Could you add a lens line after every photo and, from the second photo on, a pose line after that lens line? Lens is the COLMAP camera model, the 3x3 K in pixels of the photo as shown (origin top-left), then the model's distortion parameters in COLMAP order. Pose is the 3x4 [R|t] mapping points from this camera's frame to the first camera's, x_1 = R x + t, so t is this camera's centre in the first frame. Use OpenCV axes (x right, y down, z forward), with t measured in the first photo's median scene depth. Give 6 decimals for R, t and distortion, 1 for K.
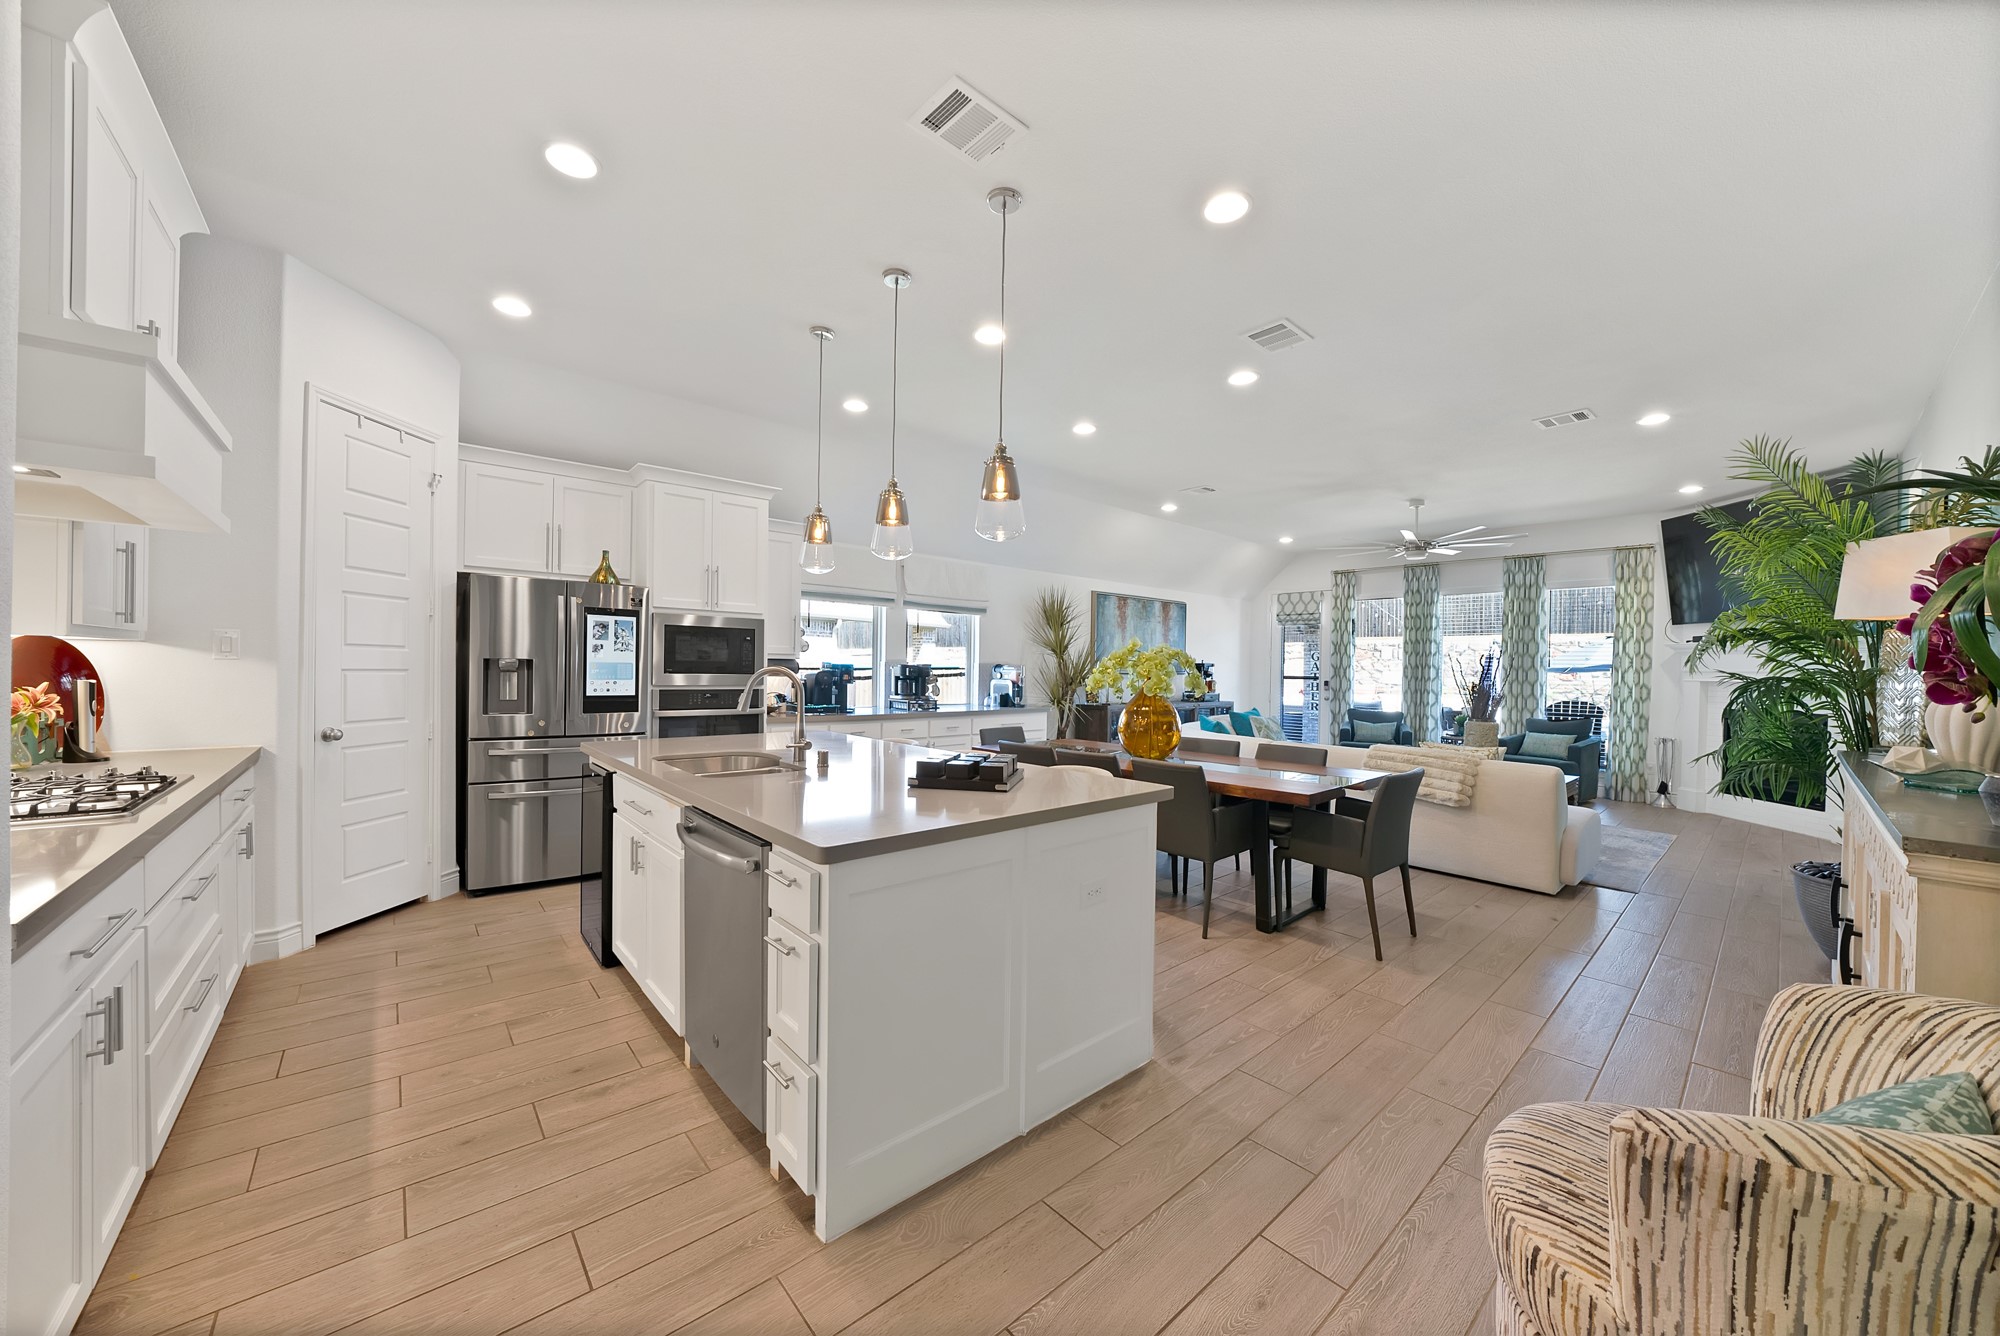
lens RADIAL K [[693.3, 0, 976.1], [0, 693.3, 674.7], [0, 0, 1]] dist [-0.018464, -0.000029]
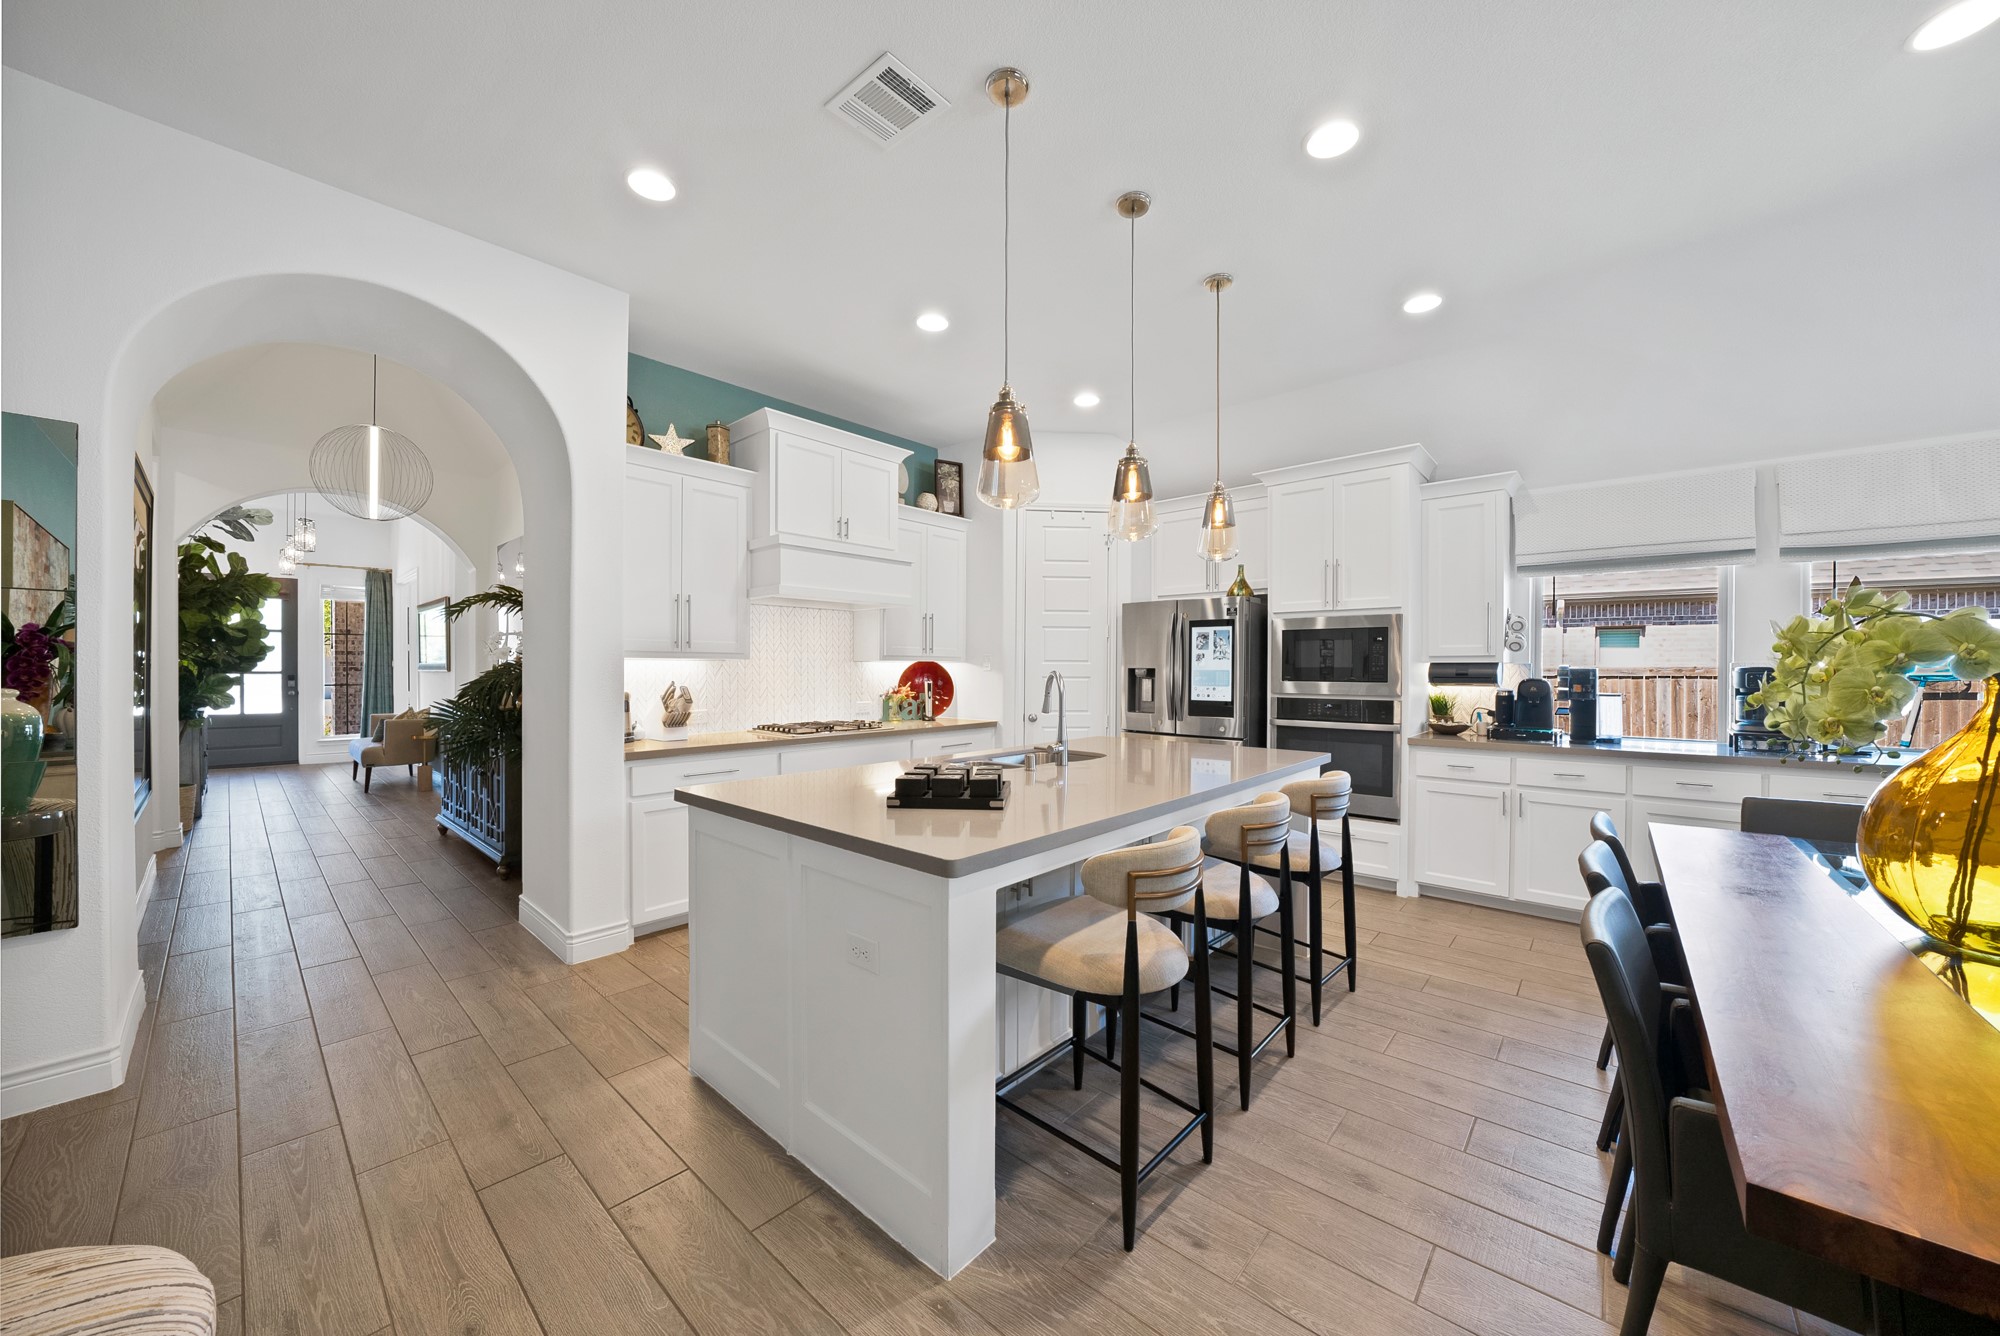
lens RADIAL K [[707.9, 0, 1041.6], [0, 707.9, 674.6], [0, 0, 1]] dist [-0.016058, 0.000122]
pose [[0.179910, -0.008592, -0.983646, 0.434037], [-0.010454, 0.999889, -0.010645, 0.003332], [0.983627, 0.012198, 0.179800, 0.459423]]
